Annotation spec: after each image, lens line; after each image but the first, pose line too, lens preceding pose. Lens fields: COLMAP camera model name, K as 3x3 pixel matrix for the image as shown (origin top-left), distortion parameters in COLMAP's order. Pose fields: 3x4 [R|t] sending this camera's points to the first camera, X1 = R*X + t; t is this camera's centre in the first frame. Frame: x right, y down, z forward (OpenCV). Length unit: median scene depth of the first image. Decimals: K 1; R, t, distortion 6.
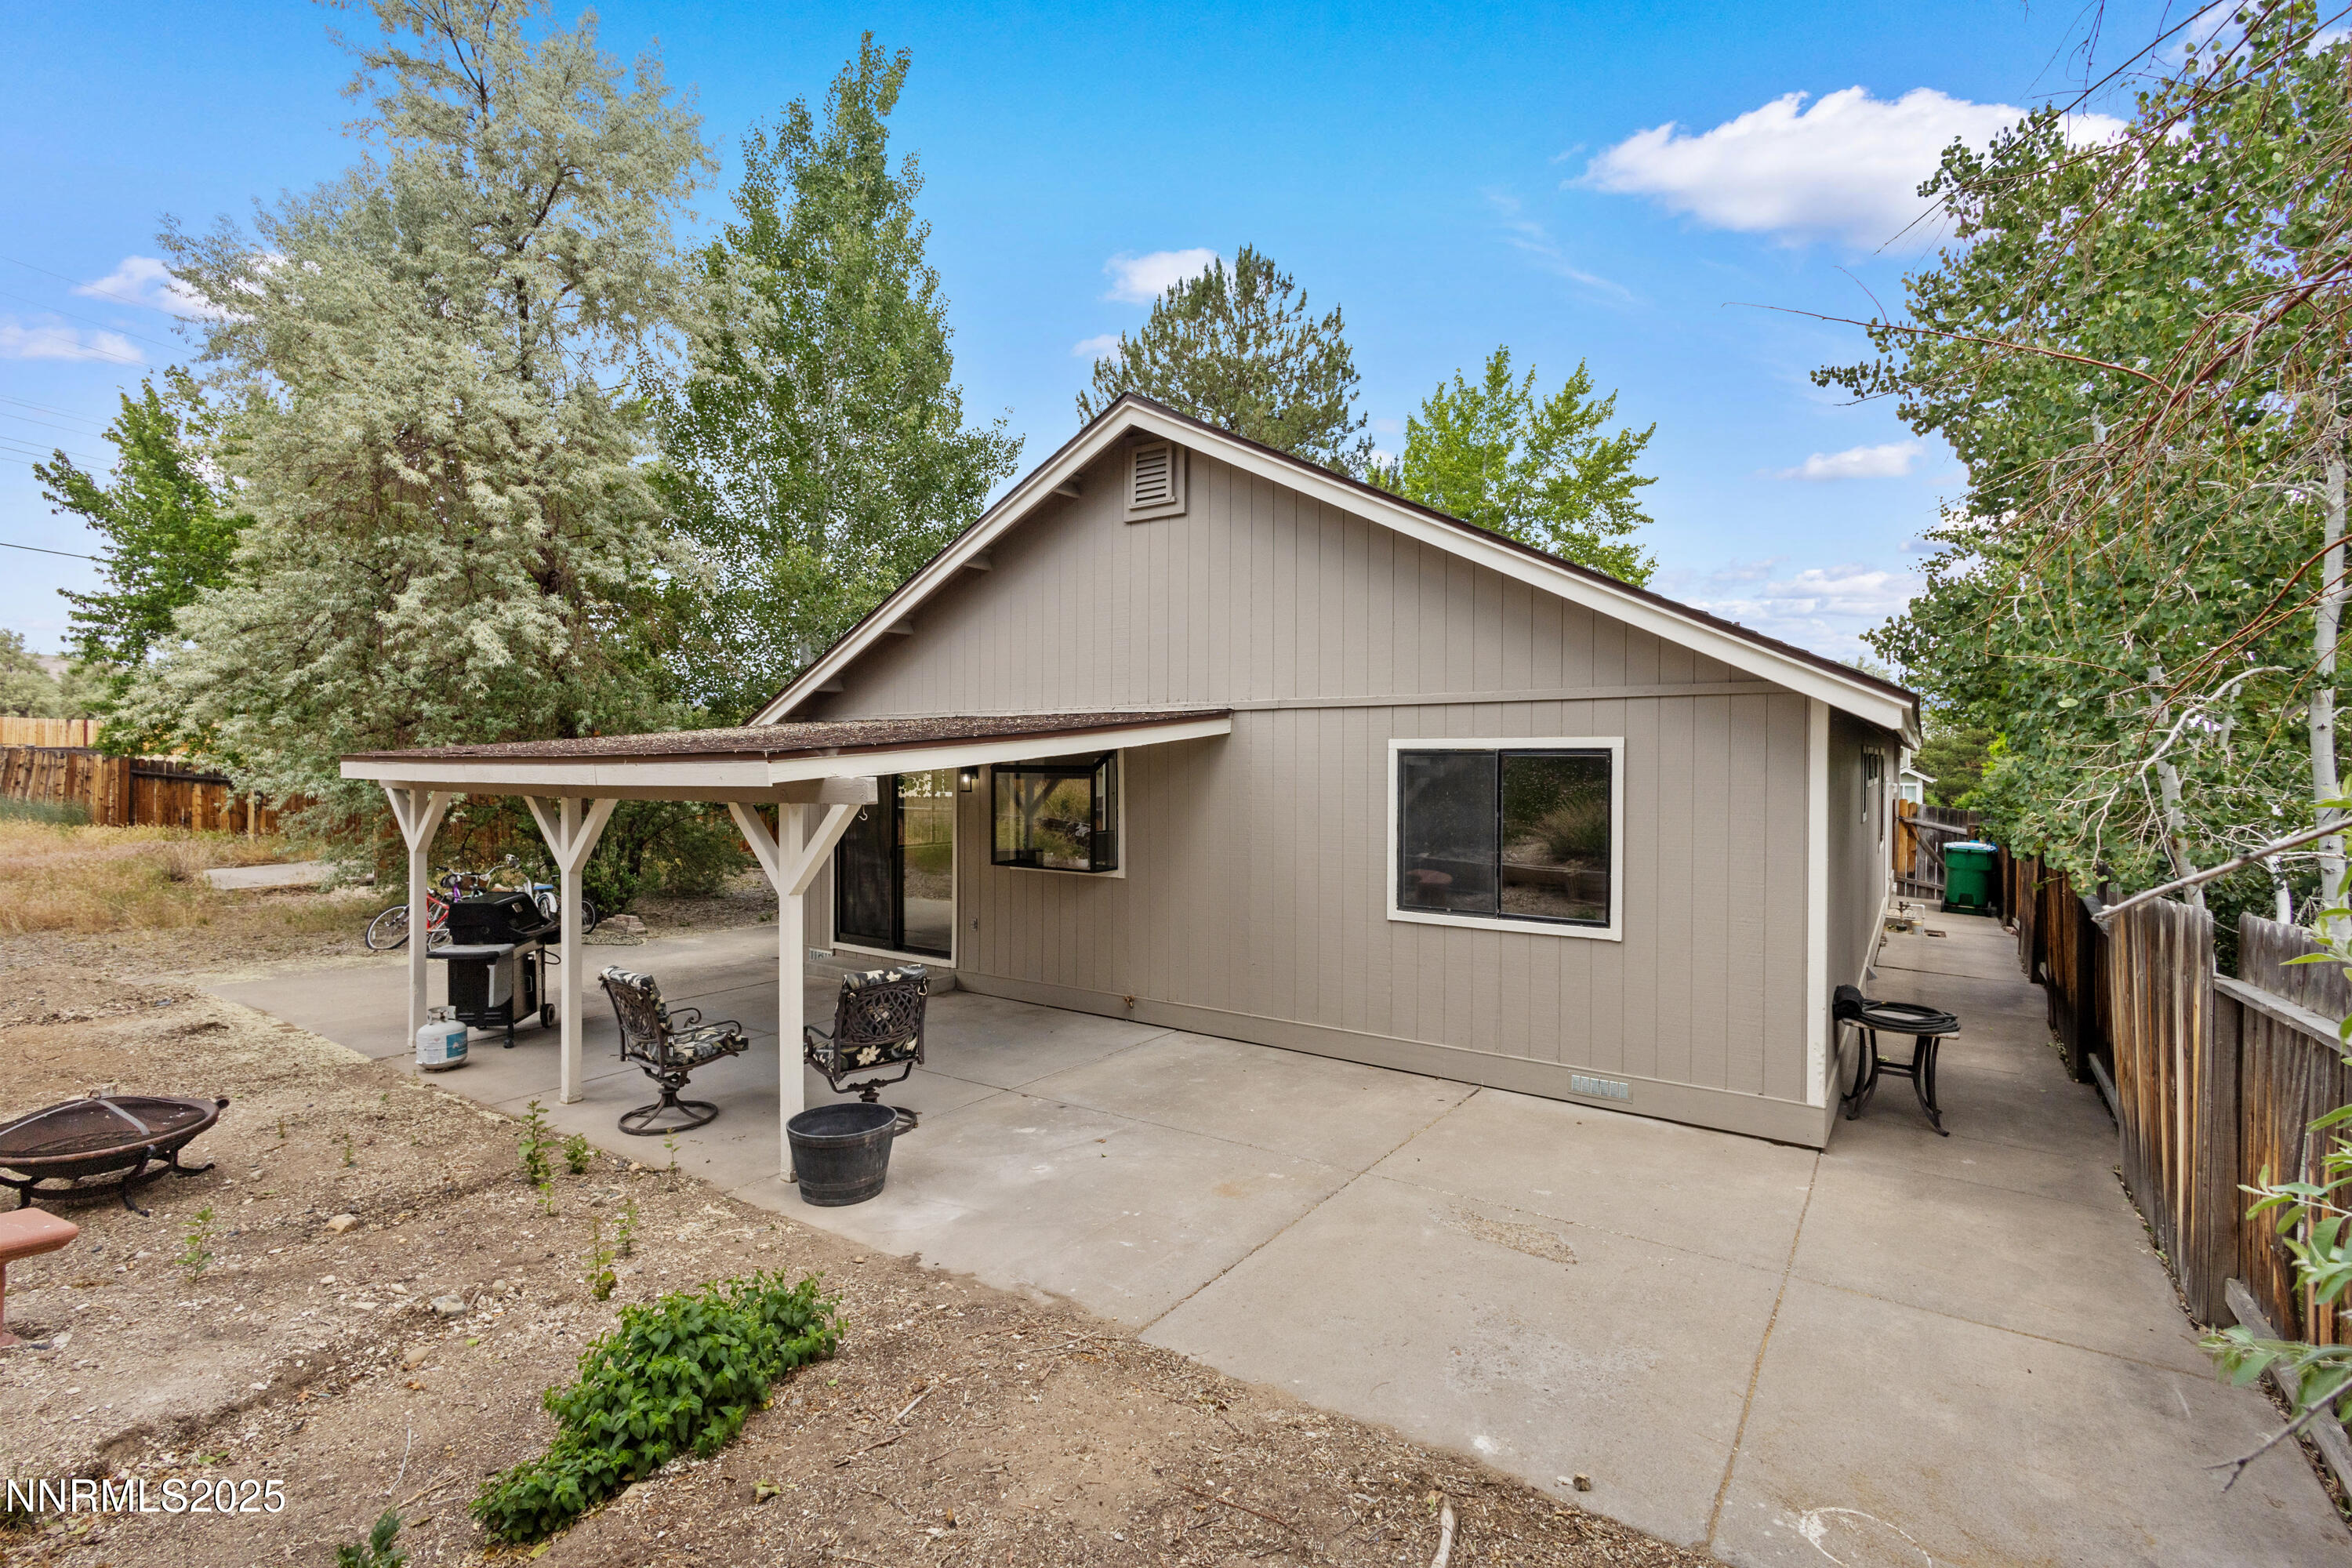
lens RADIAL K [[1077.0, 0, 1171.8], [0, 1077.0, 774.9], [0, 0, 1]] dist [0.008158, -0.000839]
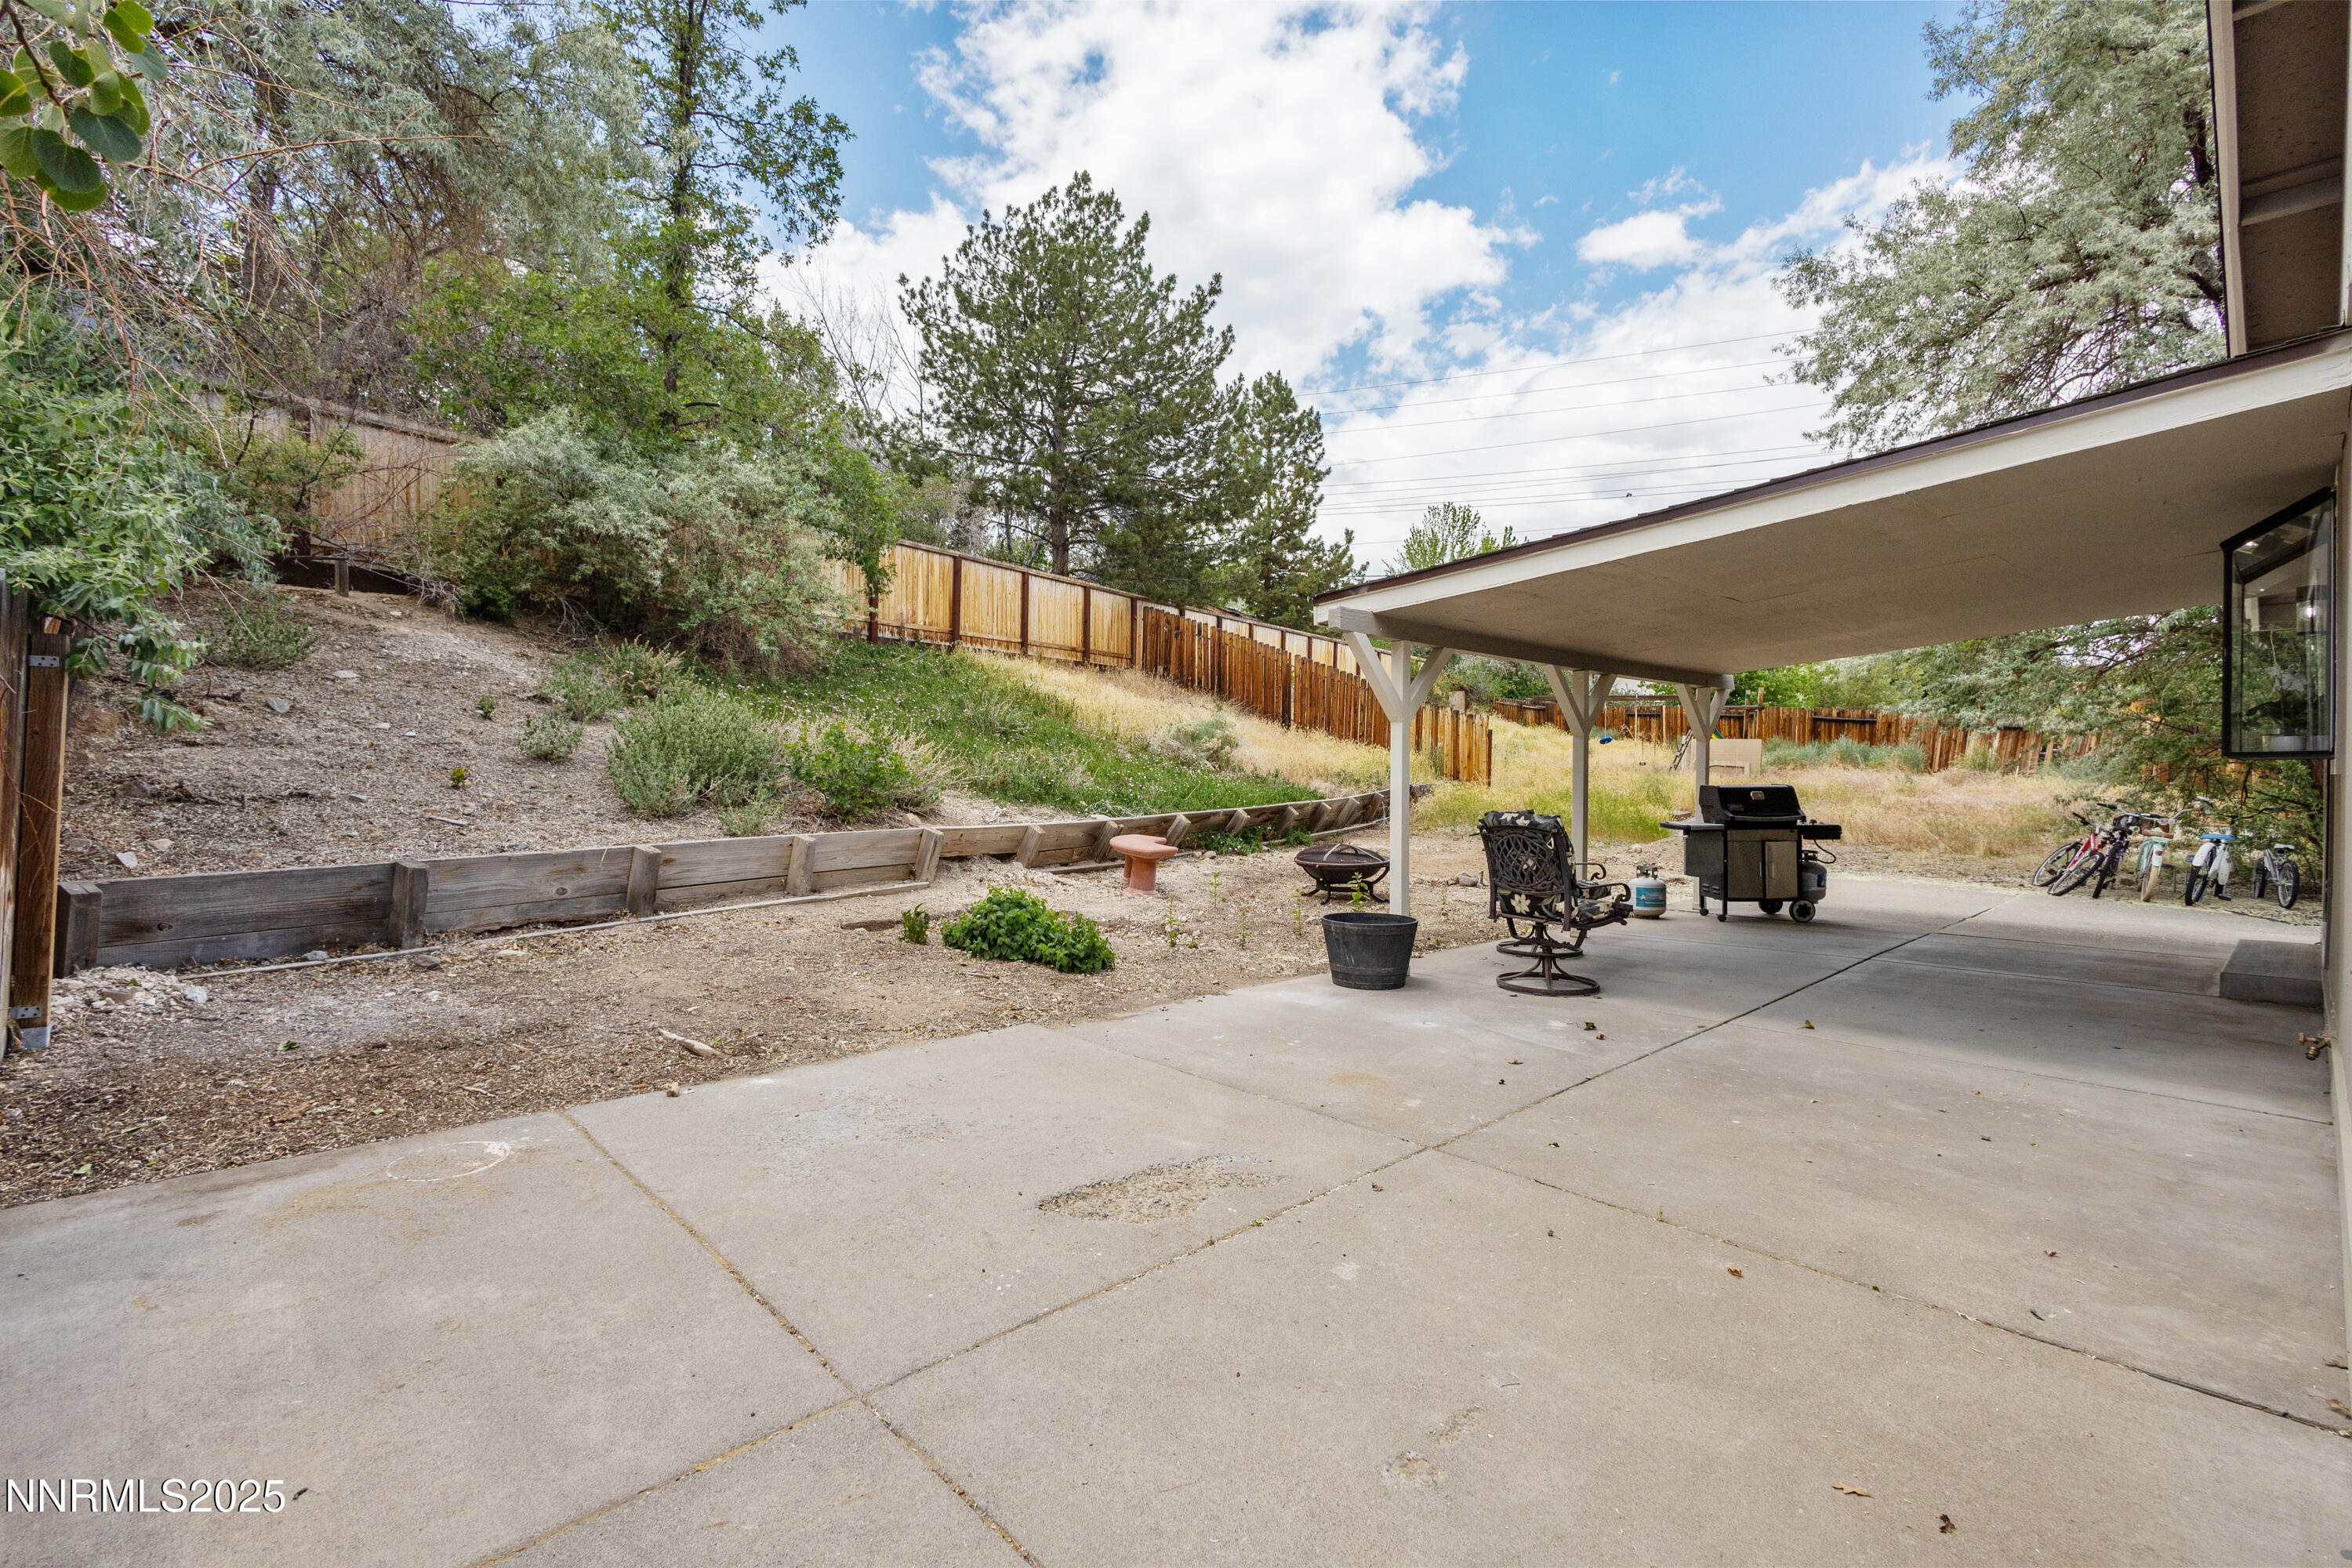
lens RADIAL K [[1077.0, 0, 1171.8], [0, 1077.0, 774.9], [0, 0, 1]] dist [0.008158, -0.000839]
pose [[-0.200711, -0.002128, -0.979648, 0.876502], [-0.016755, 0.999859, 0.001261, 0.182940], [0.979507, 0.016667, -0.200719, 1.084307]]
